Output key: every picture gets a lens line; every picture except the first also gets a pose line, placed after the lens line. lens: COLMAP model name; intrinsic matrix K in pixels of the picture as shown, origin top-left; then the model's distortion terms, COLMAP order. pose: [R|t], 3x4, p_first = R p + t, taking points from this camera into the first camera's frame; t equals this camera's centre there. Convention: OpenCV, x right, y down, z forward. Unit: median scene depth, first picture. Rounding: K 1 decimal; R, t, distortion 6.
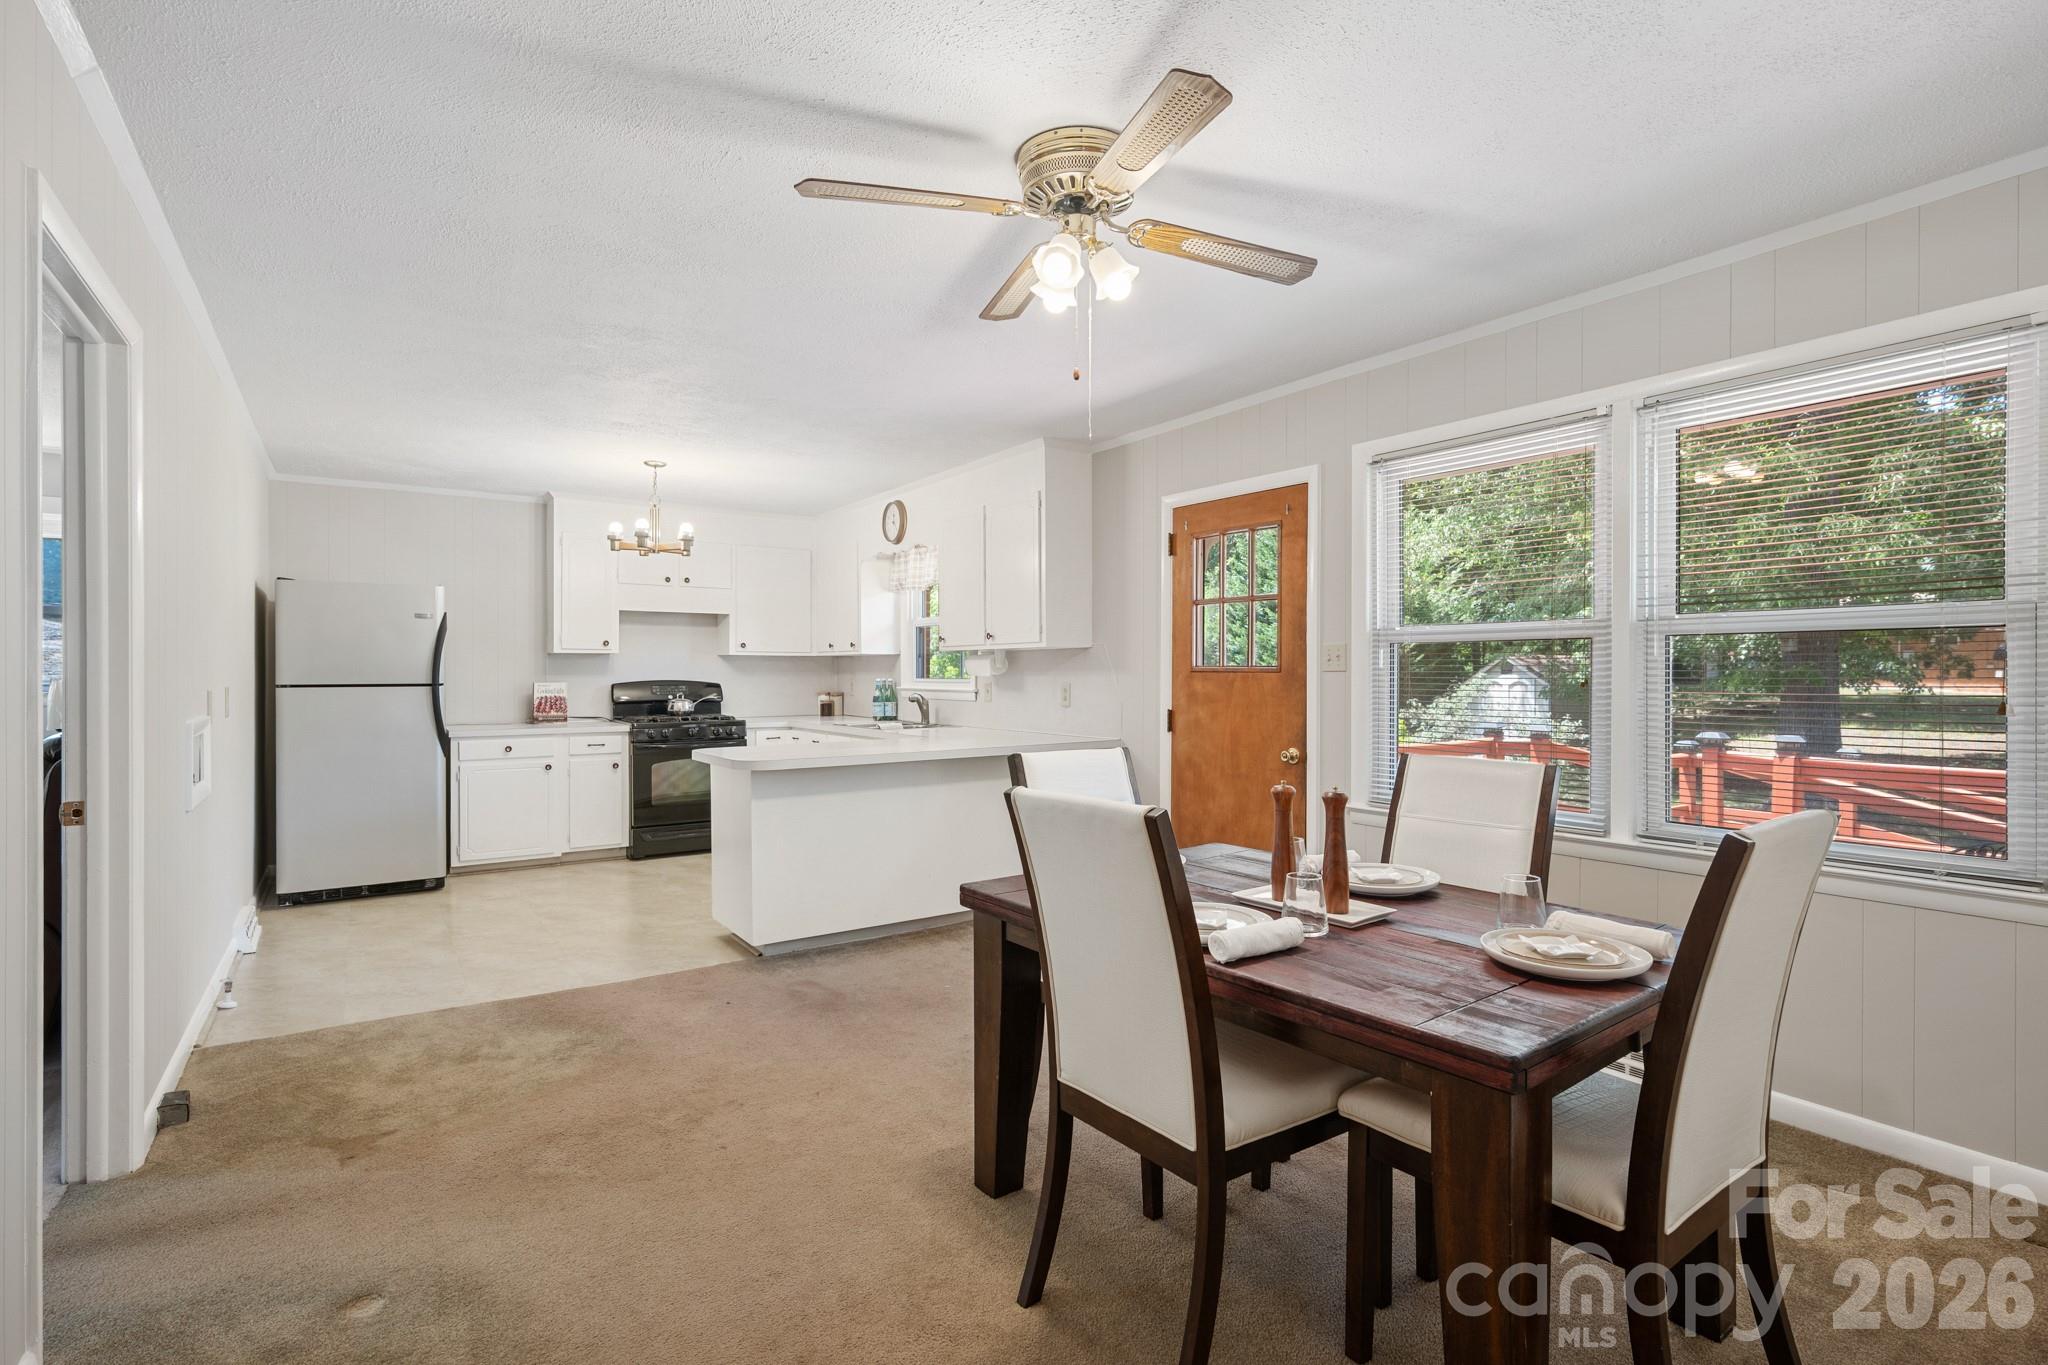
lens RADIAL K [[957.7, 0, 1037.4], [0, 957.7, 672.3], [0, 0, 1]] dist [-0.002168, 0.002332]
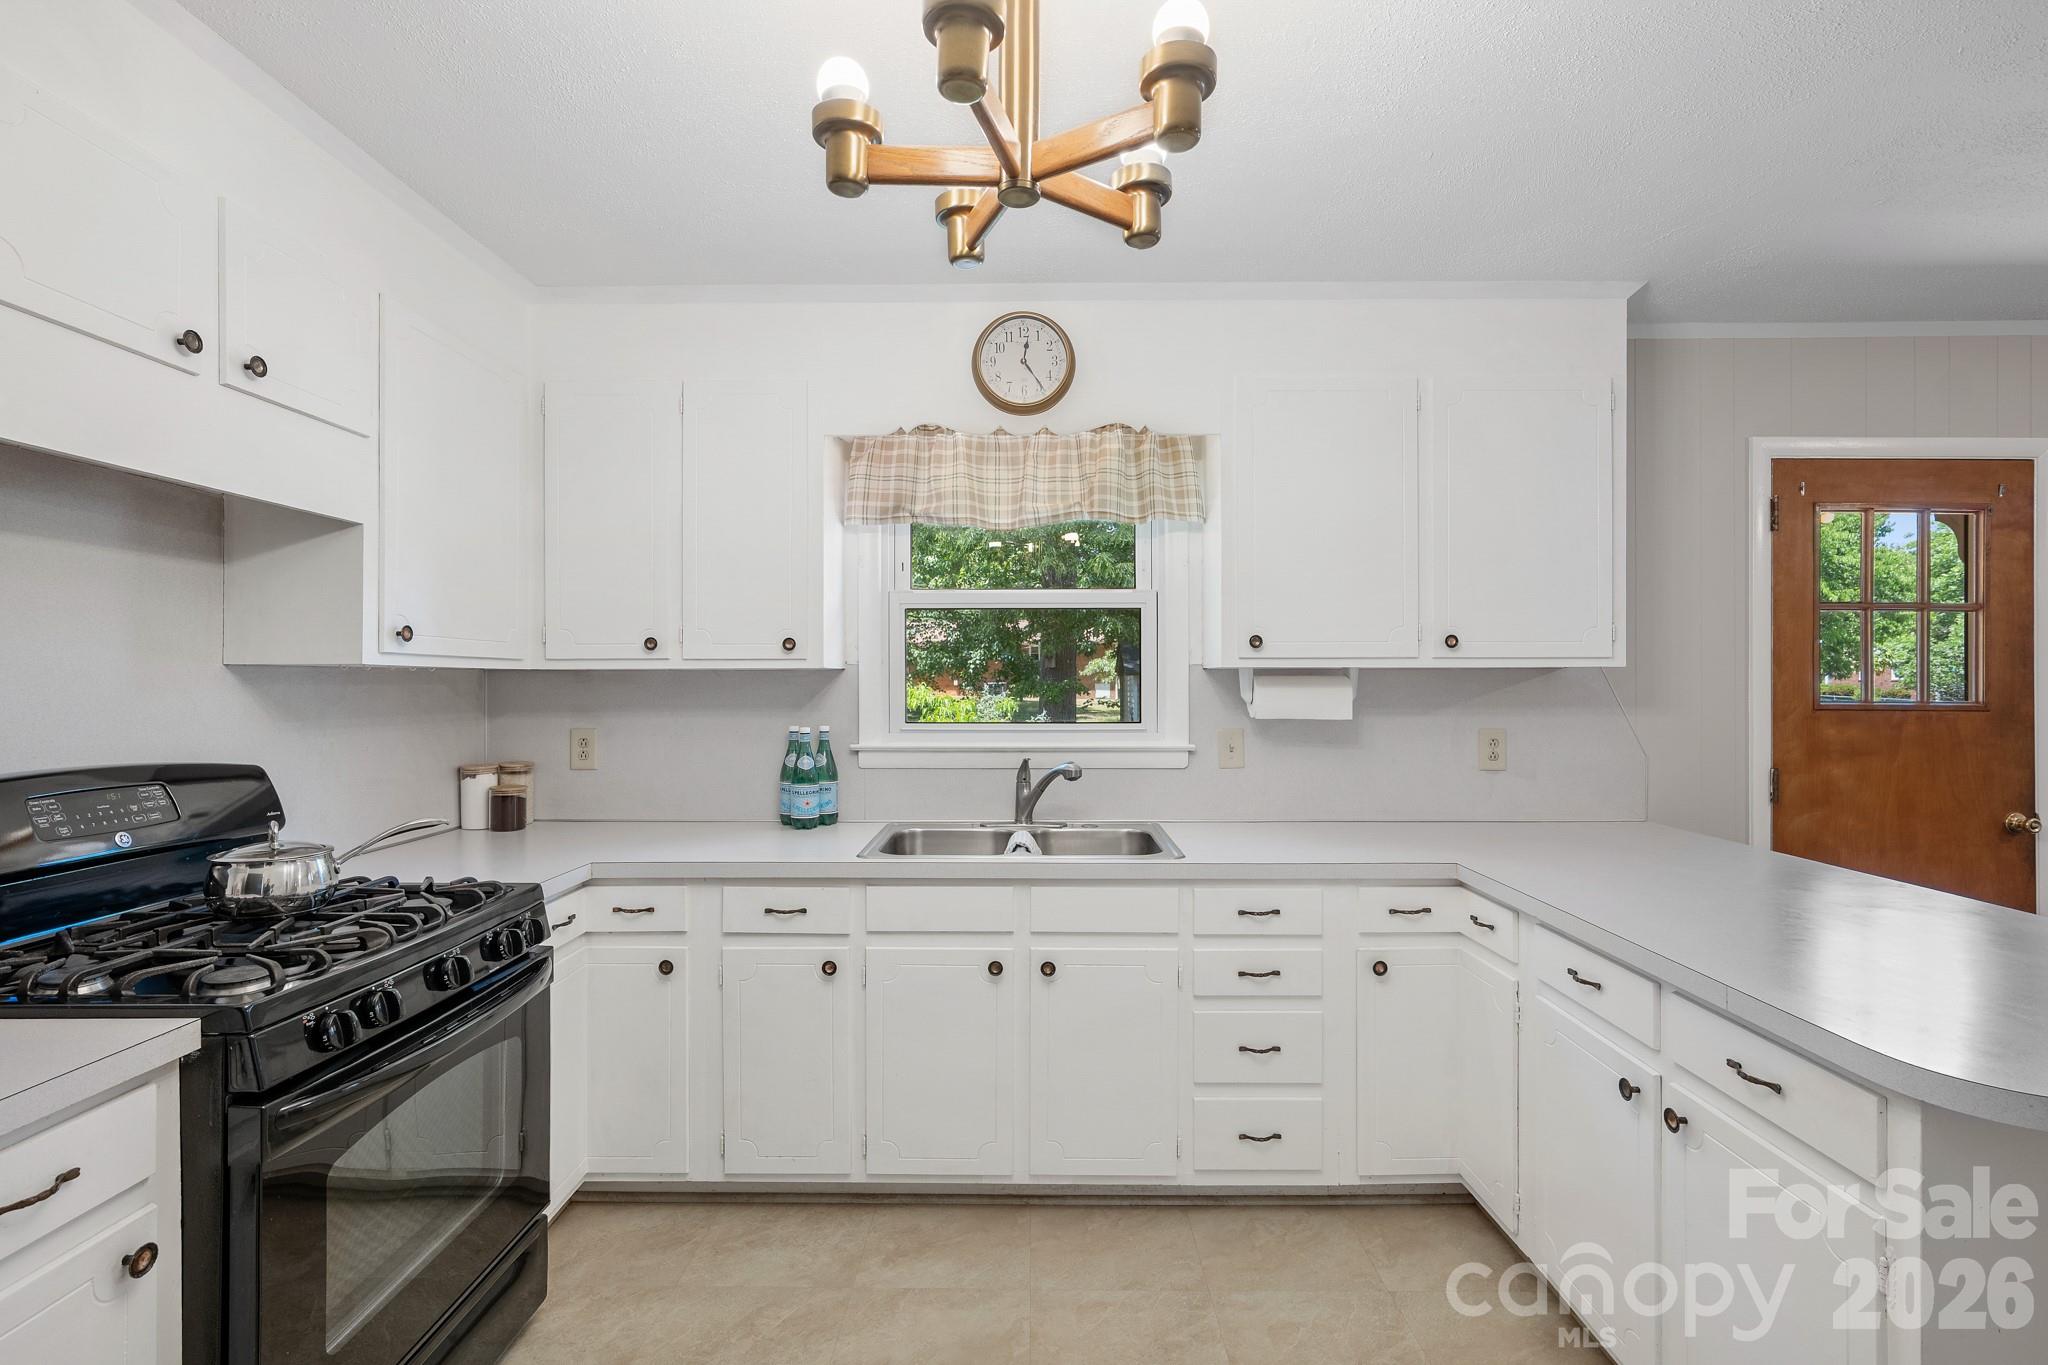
lens RADIAL K [[957.7, 0, 1027.0], [0, 957.7, 675.5], [0, 0, 1]] dist [-0.002168, 0.002332]
pose [[0.580213, 0.003882, 0.814455, -0.498746], [0.000308, 0.999988, -0.004985, -0.015300], [-0.814464, 0.003144, 0.580205, 0.759304]]
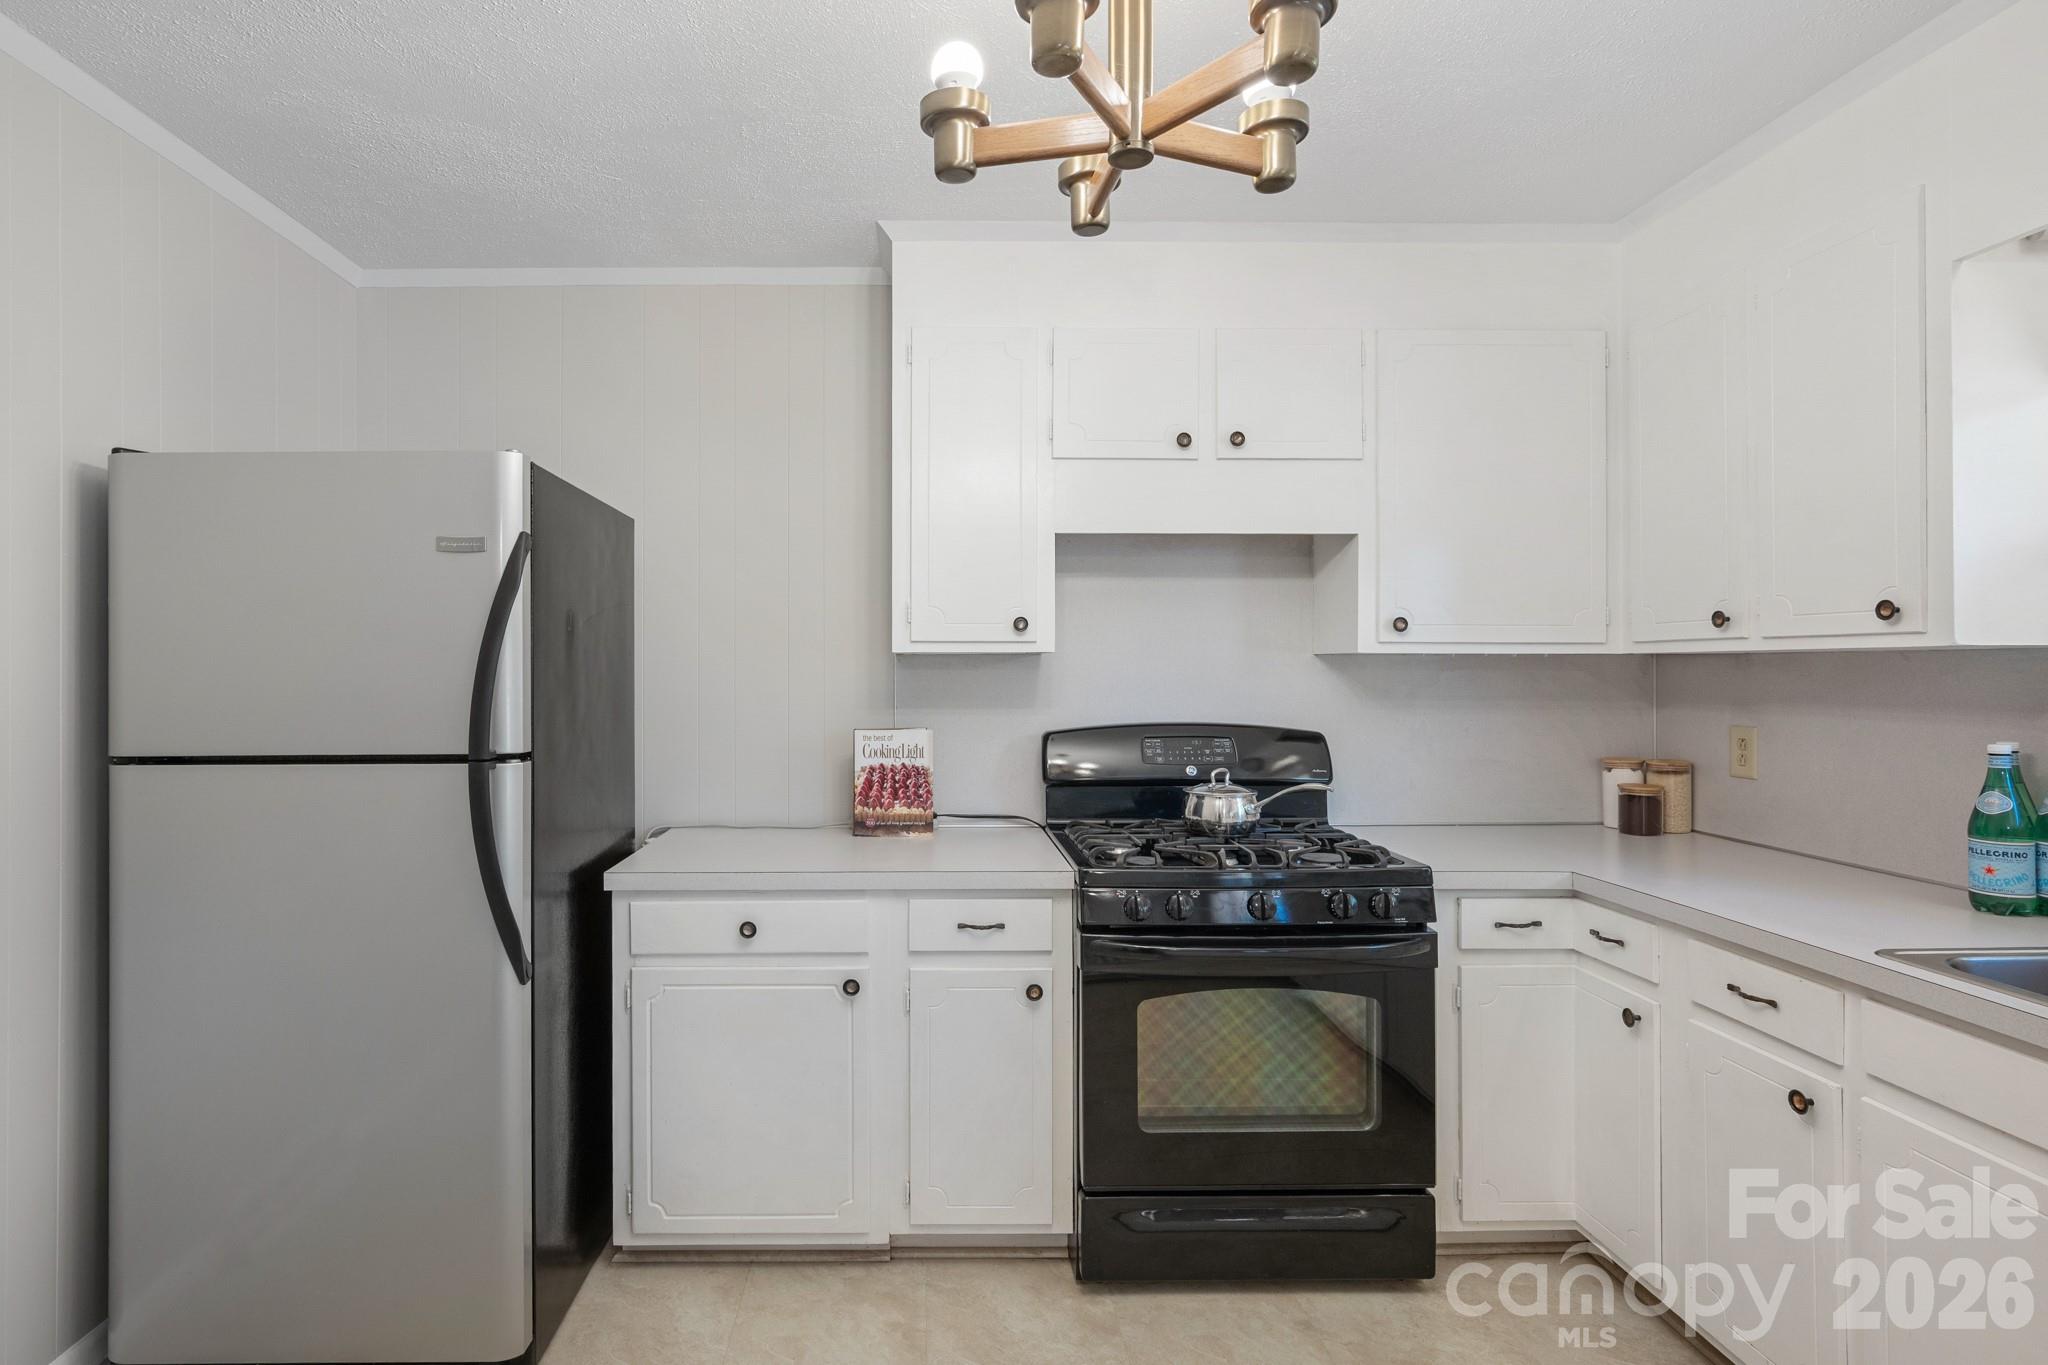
lens RADIAL K [[1023.7, 0, 935.5], [0, 1023.7, 660.4], [0, 0, 1]] dist [-0.002338, 0.000739]
pose [[0.825572, -0.004835, -0.564277, -0.272229], [0.000336, 0.999967, -0.008077, -0.014519], [0.564297, 0.006478, 0.825546, 0.696391]]
